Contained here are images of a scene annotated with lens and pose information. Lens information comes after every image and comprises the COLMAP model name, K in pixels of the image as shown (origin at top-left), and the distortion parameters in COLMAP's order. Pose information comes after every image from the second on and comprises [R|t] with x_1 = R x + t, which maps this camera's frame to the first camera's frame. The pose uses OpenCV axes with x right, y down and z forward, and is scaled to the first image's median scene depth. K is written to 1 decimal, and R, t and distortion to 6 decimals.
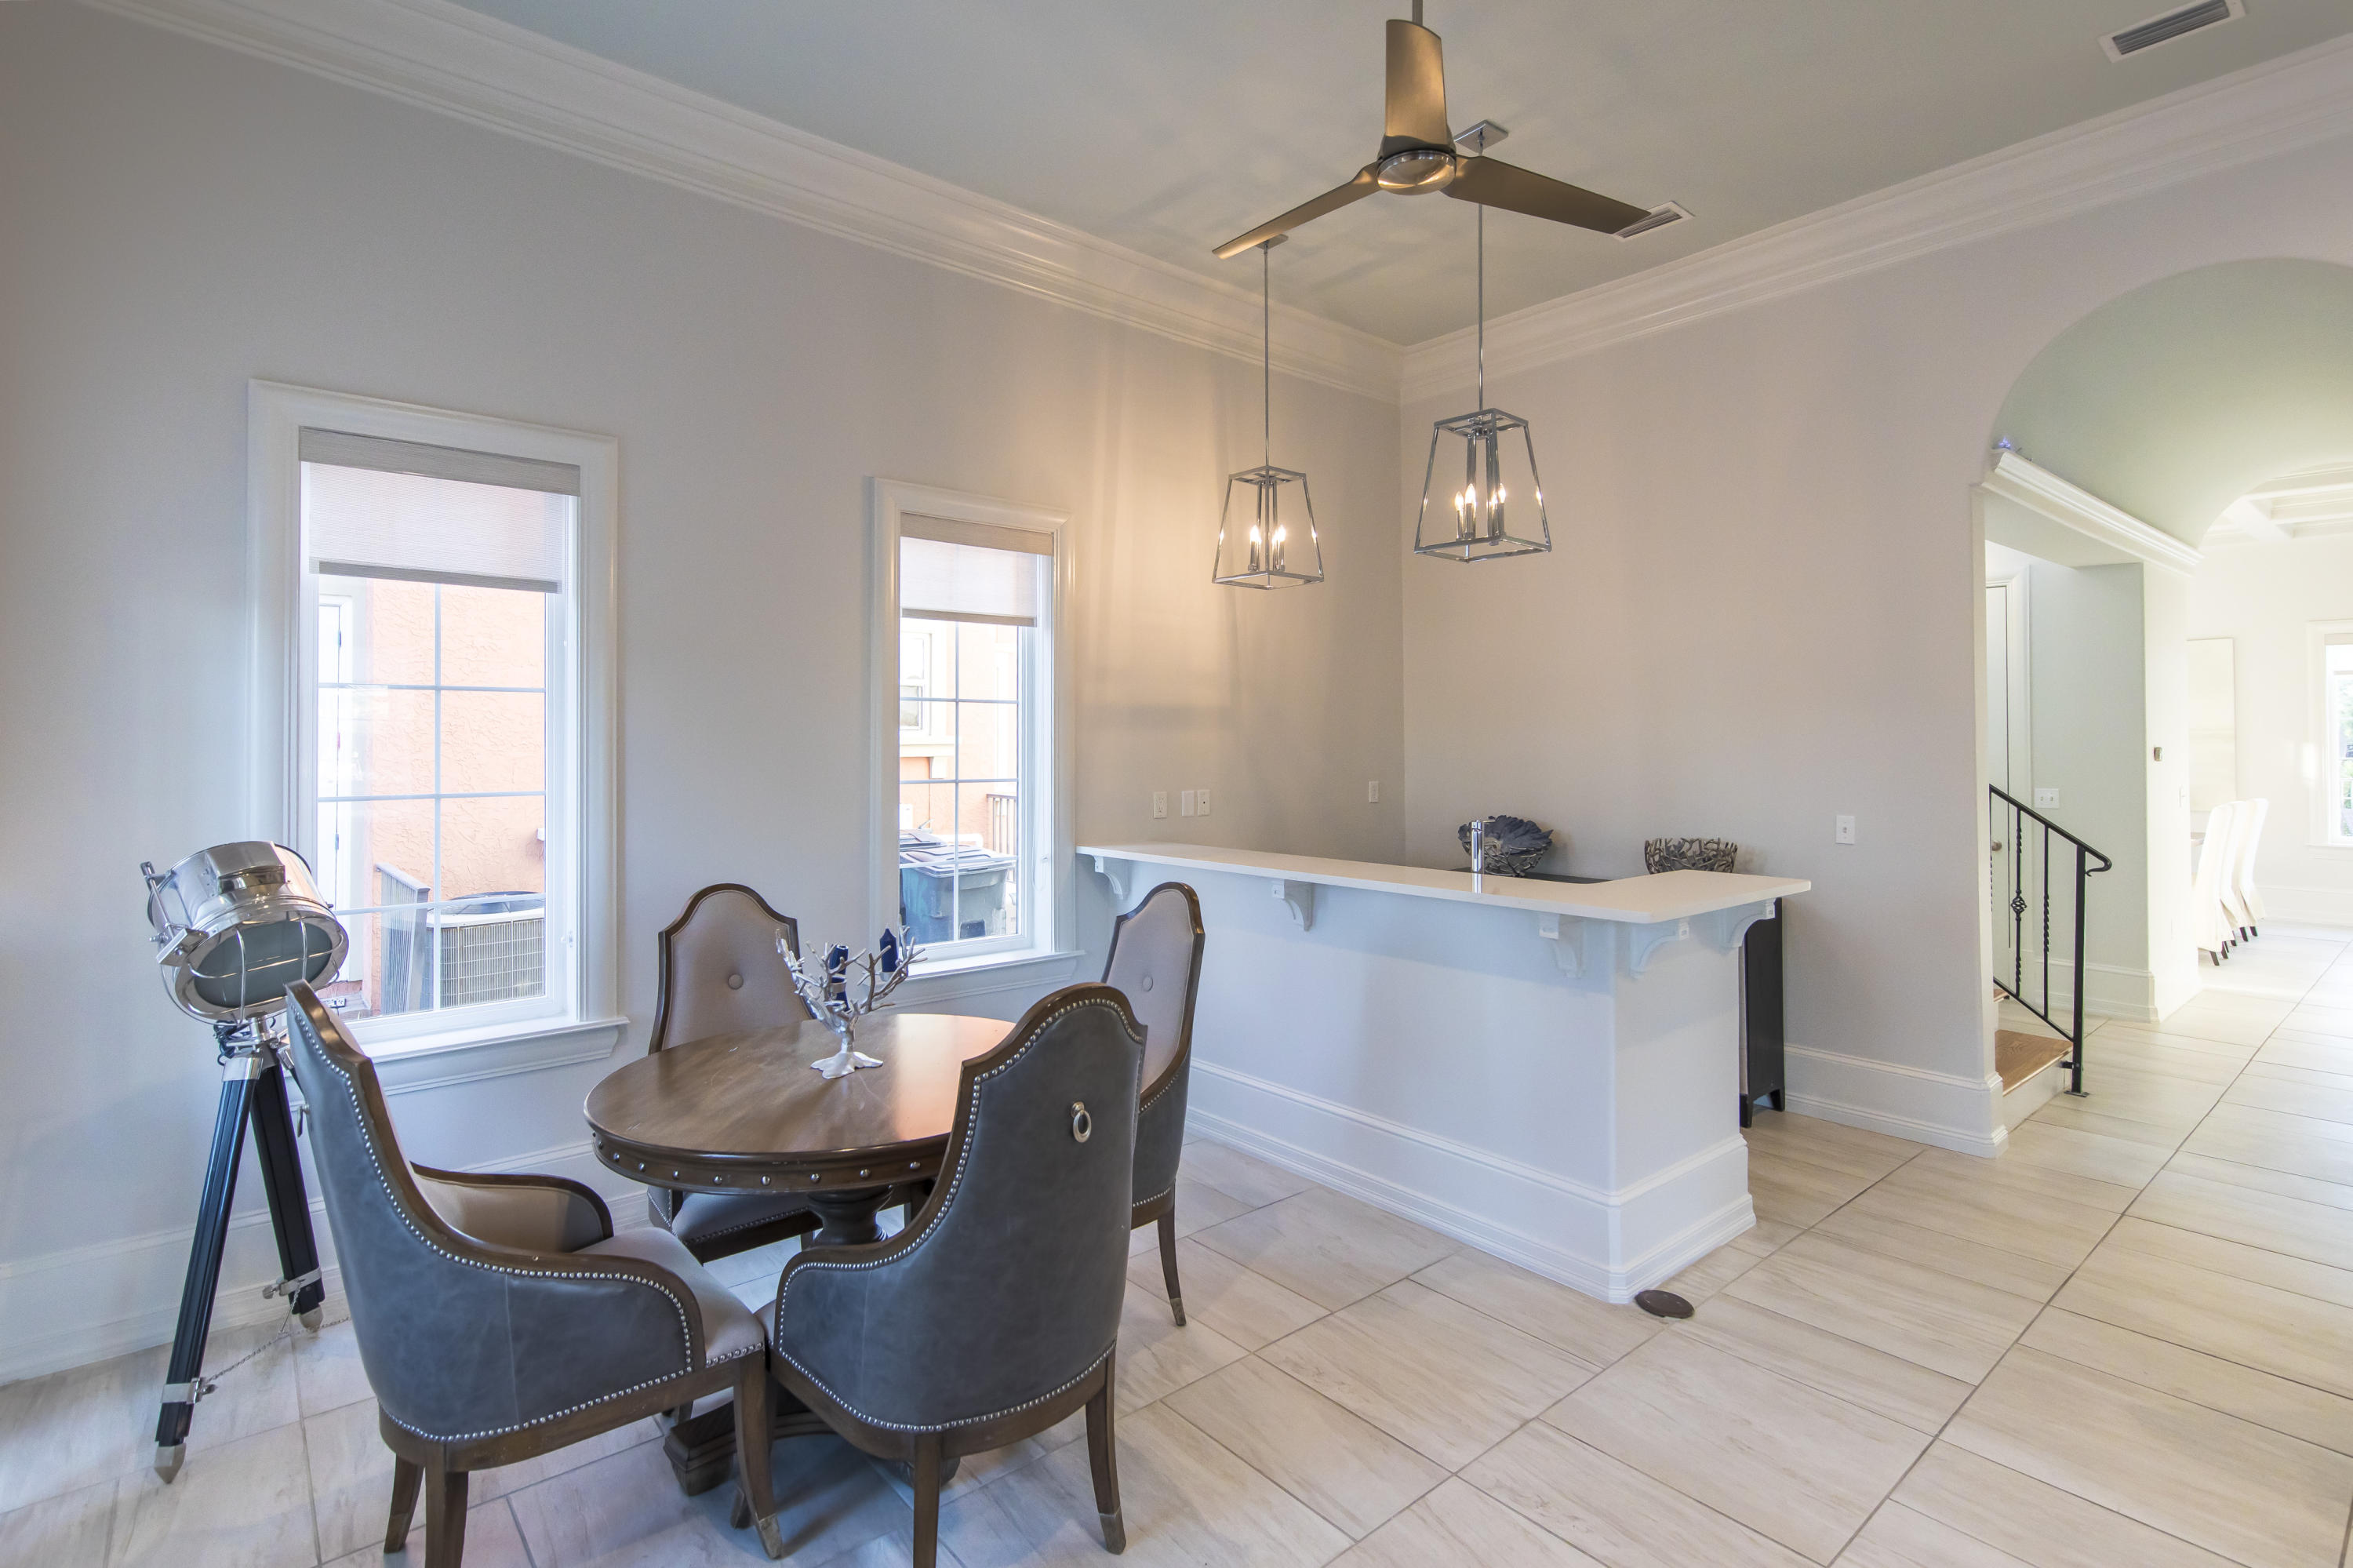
lens RADIAL K [[1121.0, 0, 1178.3], [0, 1121.0, 733.7], [0, 0, 1]] dist [0.003308, 0.000164]
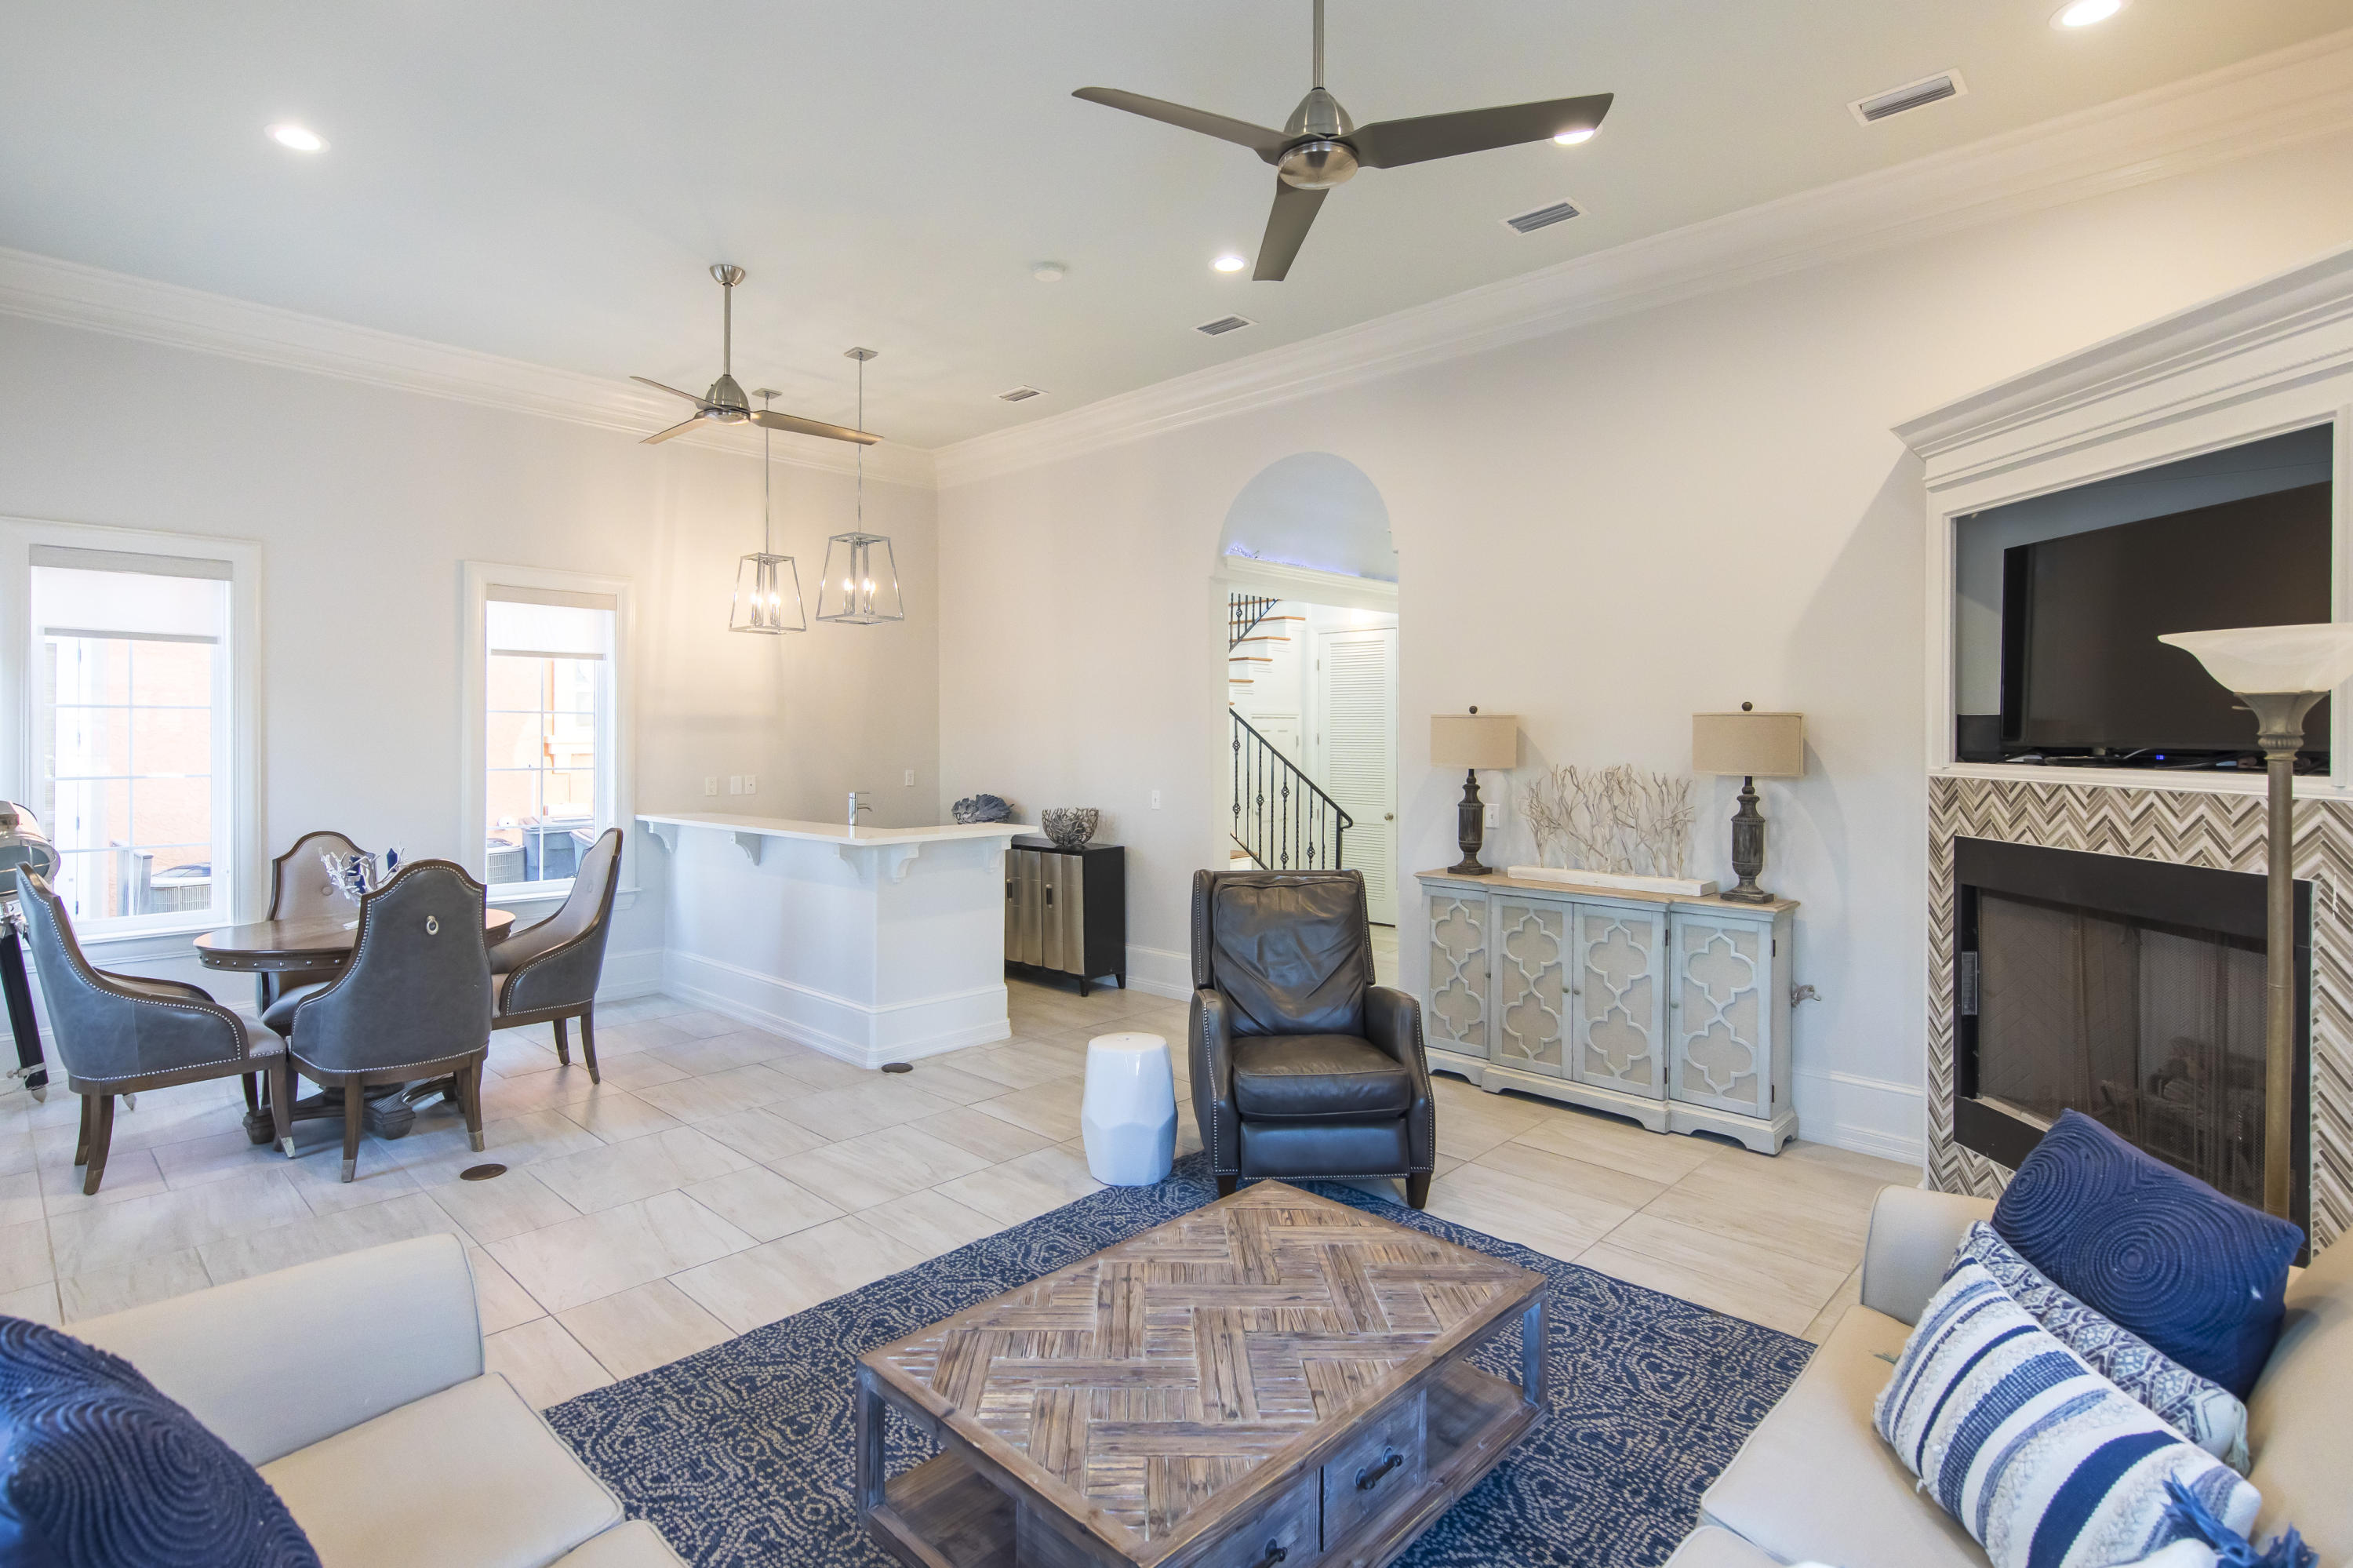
lens RADIAL K [[1107.0, 0, 1121.3], [0, 1107.0, 736.8], [0, 0, 1]] dist [0.001042, 0.000629]
pose [[0.994943, 0.001206, 0.100434, 0.515024], [-0.001796, 0.999982, 0.005779, -0.010378], [-0.100425, -0.005930, 0.994927, -0.619154]]
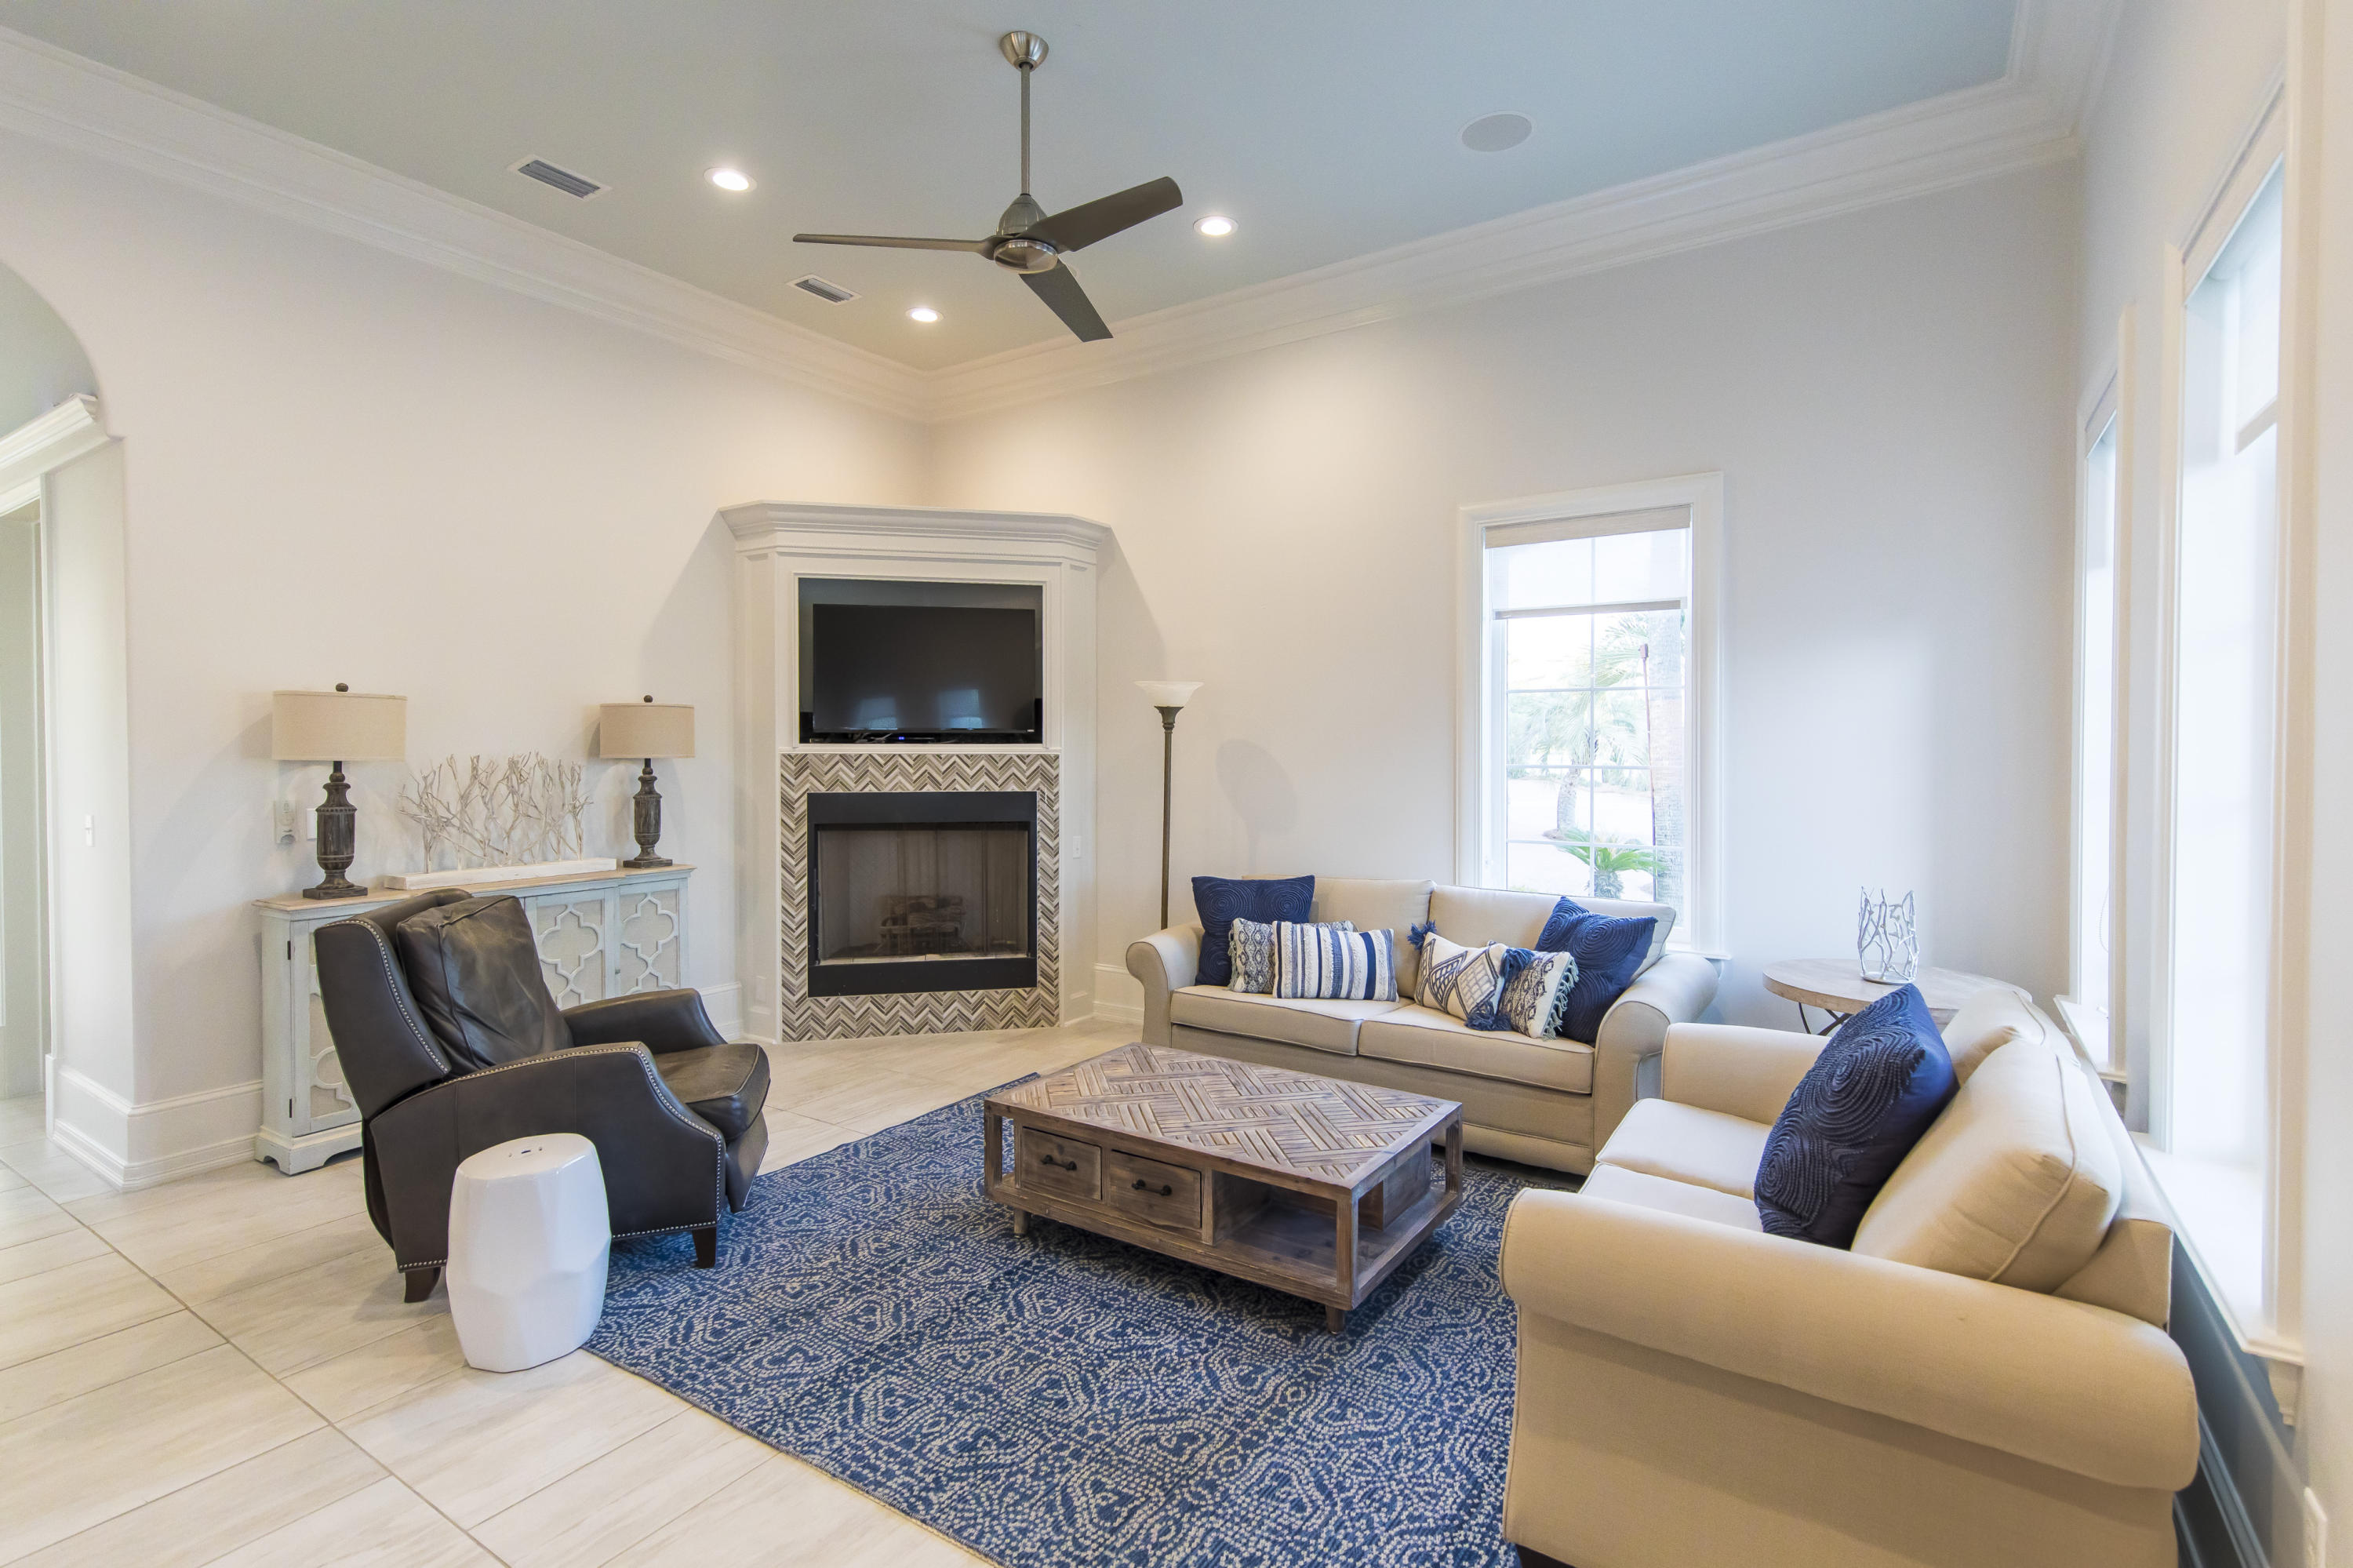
lens RADIAL K [[1115.8, 0, 1178.7], [0, 1115.8, 762.2], [0, 0, 1]] dist [0.003021, 0.000473]
pose [[-0.284898, -0.019701, 0.958355, -1.664747], [-0.003796, 0.999804, 0.019425, 0.055181], [-0.958550, 0.001896, -0.284917, 1.979136]]
